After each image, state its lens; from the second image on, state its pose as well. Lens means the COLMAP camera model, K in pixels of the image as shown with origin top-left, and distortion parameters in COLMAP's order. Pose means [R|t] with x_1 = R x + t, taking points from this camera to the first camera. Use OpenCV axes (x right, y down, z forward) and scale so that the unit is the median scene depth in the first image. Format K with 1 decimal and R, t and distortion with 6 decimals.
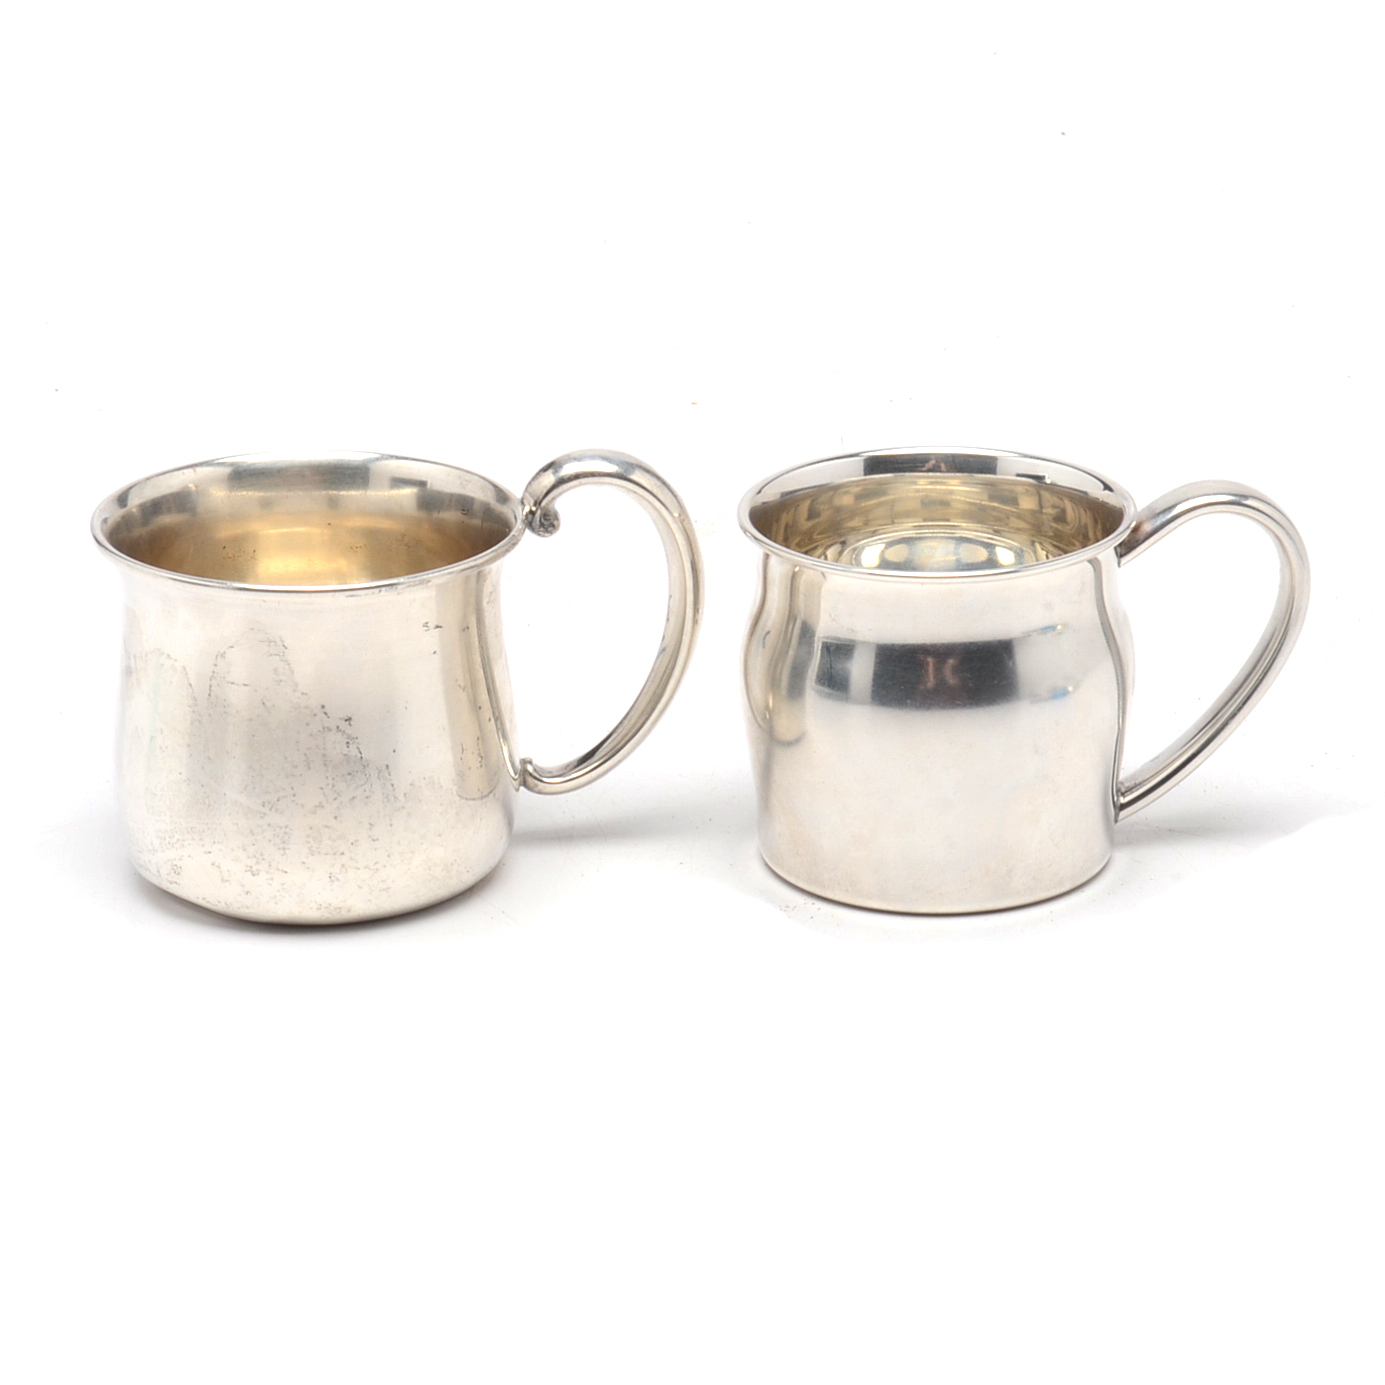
lens RADIAL K [[4676.6, 0, 694.1], [0, 4676.6, 693.9], [0, 0, 1]] dist [-0.014631, 0.000000]
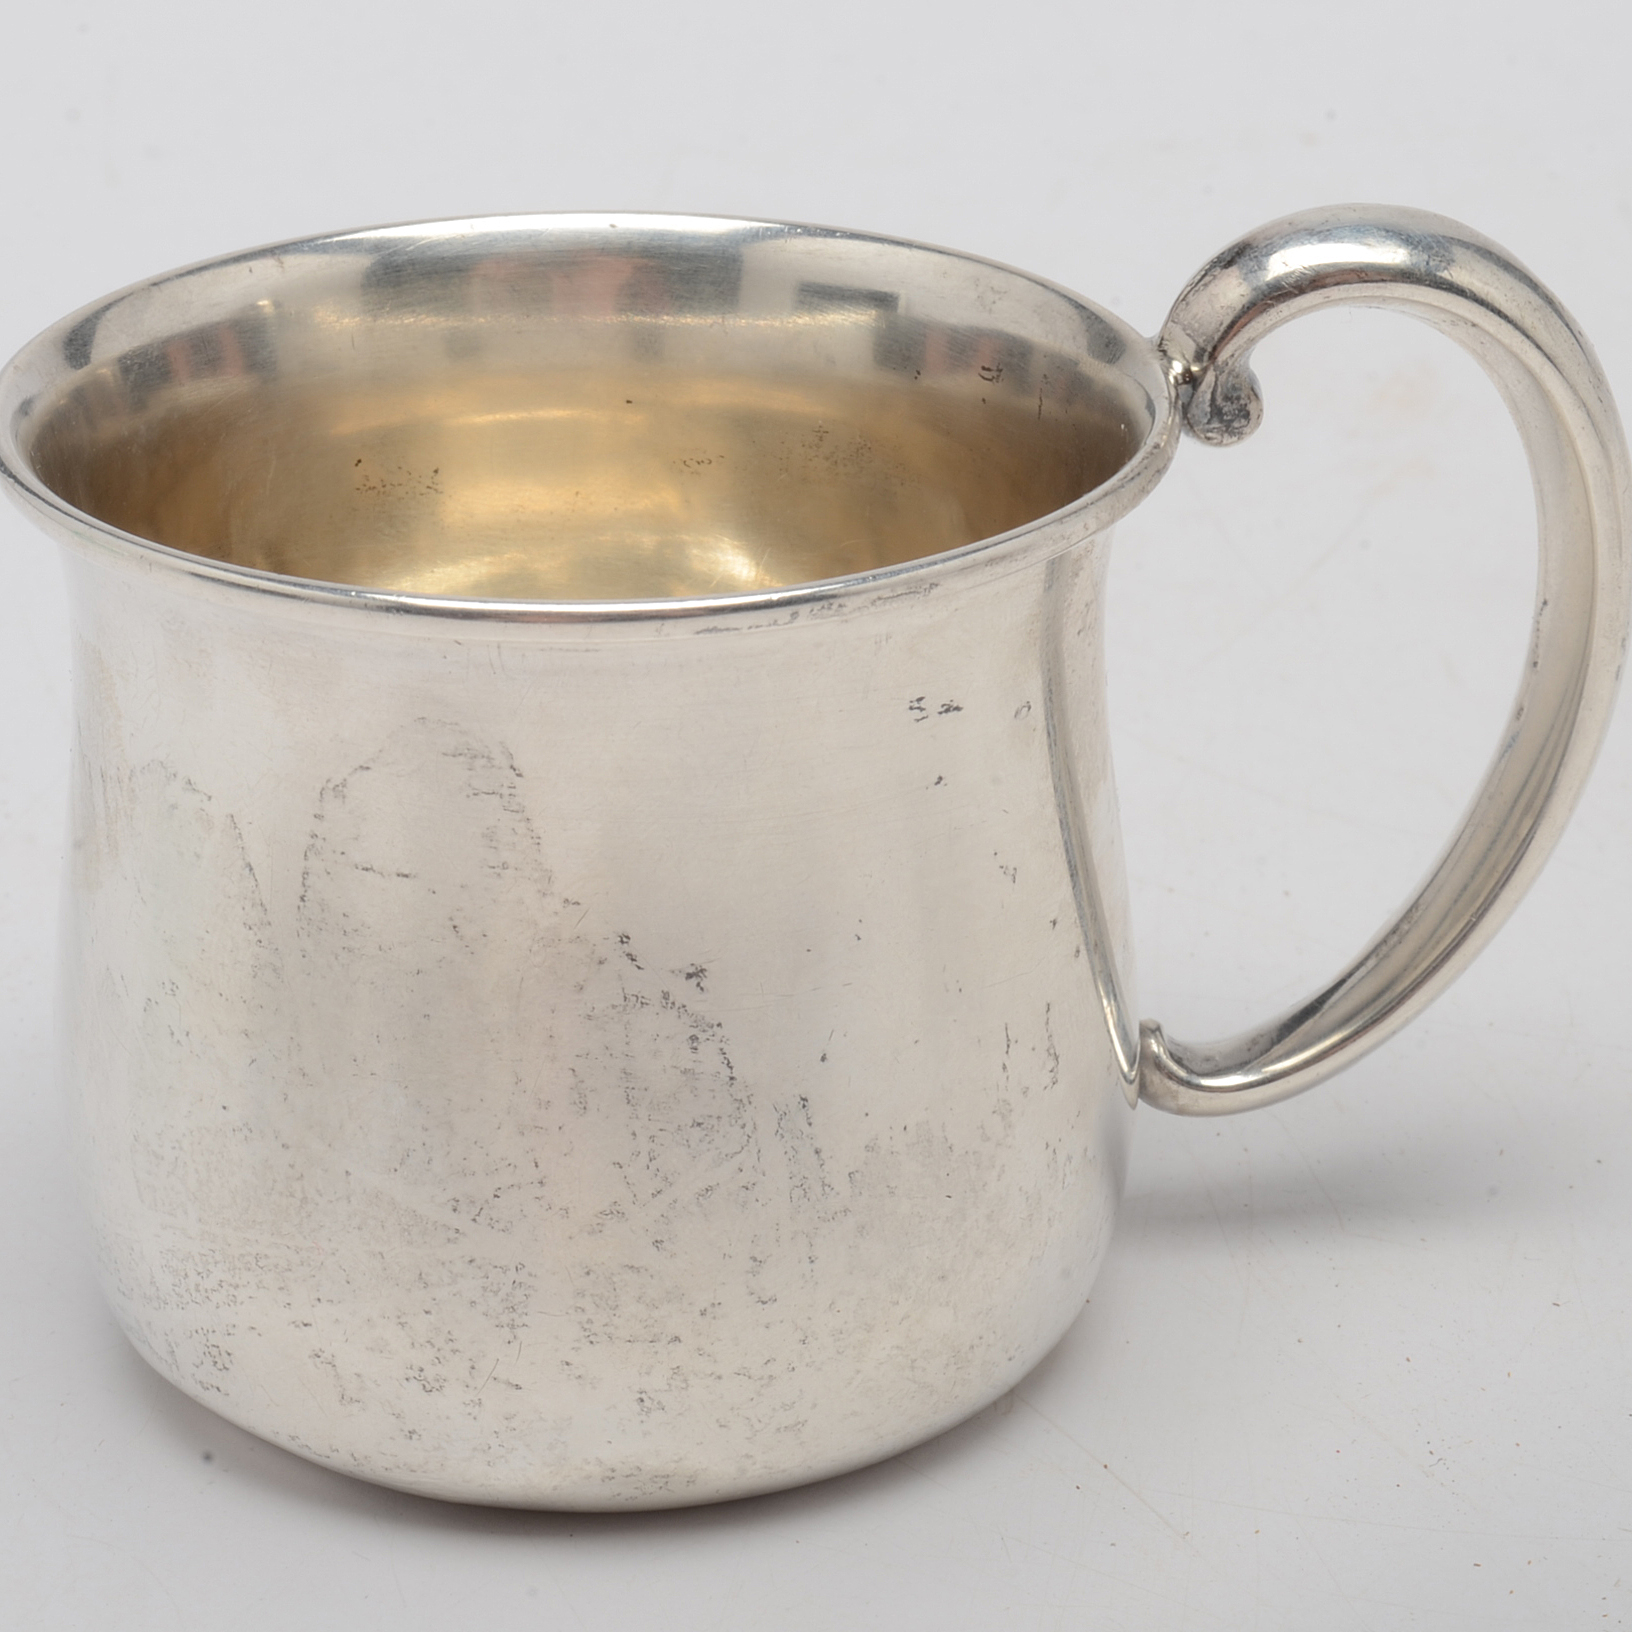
lens RADIAL K [[5510.6, 0, 812.6], [0, 5510.6, 814.3], [0, 0, 1]] dist [-0.014631, 0.000000]
pose [[0.999496, 0.005976, -0.031188, -0.051136], [-0.004362, 0.998660, 0.051560, -0.027248], [0.031454, -0.051398, 0.998183, 0.574250]]
